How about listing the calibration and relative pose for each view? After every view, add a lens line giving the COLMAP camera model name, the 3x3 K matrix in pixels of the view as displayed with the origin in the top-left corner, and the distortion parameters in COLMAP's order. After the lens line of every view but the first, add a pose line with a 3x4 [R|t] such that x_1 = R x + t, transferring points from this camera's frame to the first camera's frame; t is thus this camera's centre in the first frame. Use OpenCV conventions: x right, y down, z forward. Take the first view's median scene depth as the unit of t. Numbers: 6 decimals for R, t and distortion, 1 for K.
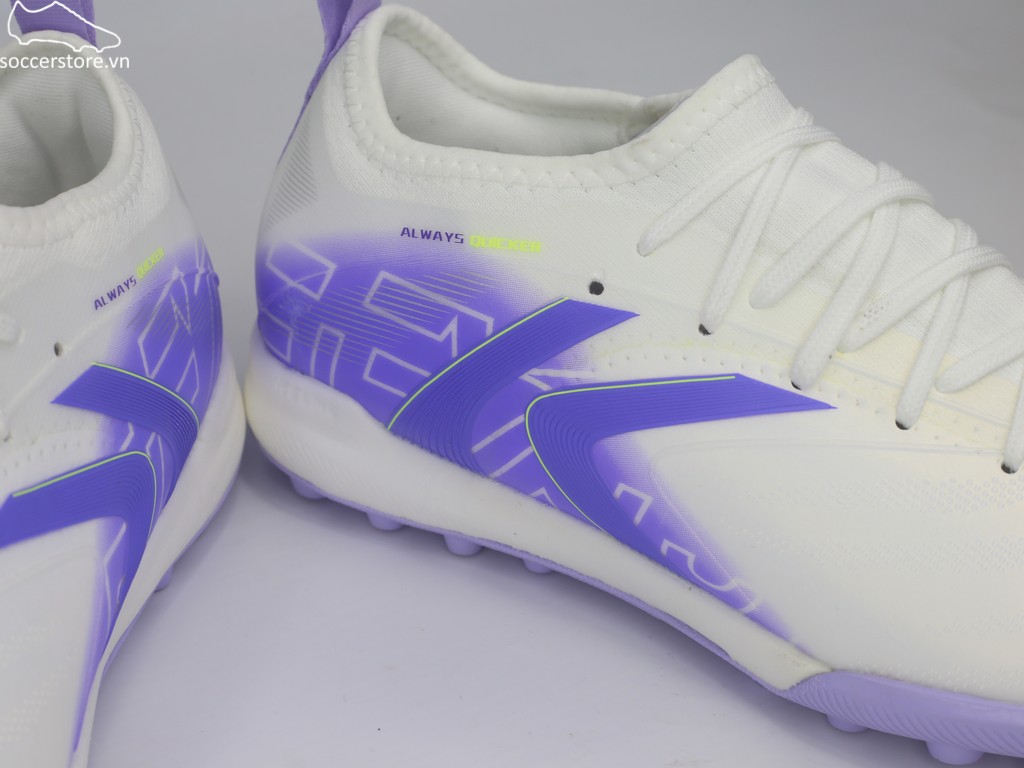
lens RADIAL K [[1855.0, 0, 510.2], [0, 1855.0, 386.8], [0, 0, 1]] dist [-0.151653, 0.000000]
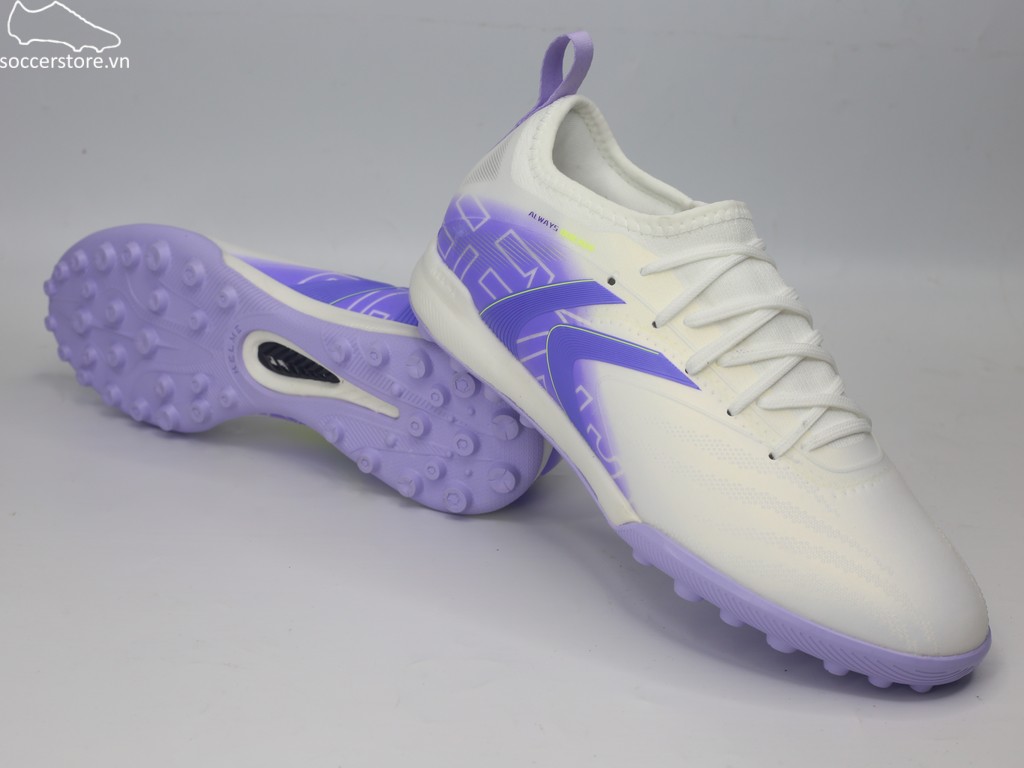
lens RADIAL K [[1855.0, 0, 513.8], [0, 1855.0, 380.9], [0, 0, 1]] dist [-0.151653, 0.000000]
pose [[0.909339, 0.404227, -0.098504, 0.171752], [-0.407345, 0.913182, -0.013009, 0.095439], [0.084694, 0.051955, 0.995052, -0.788797]]
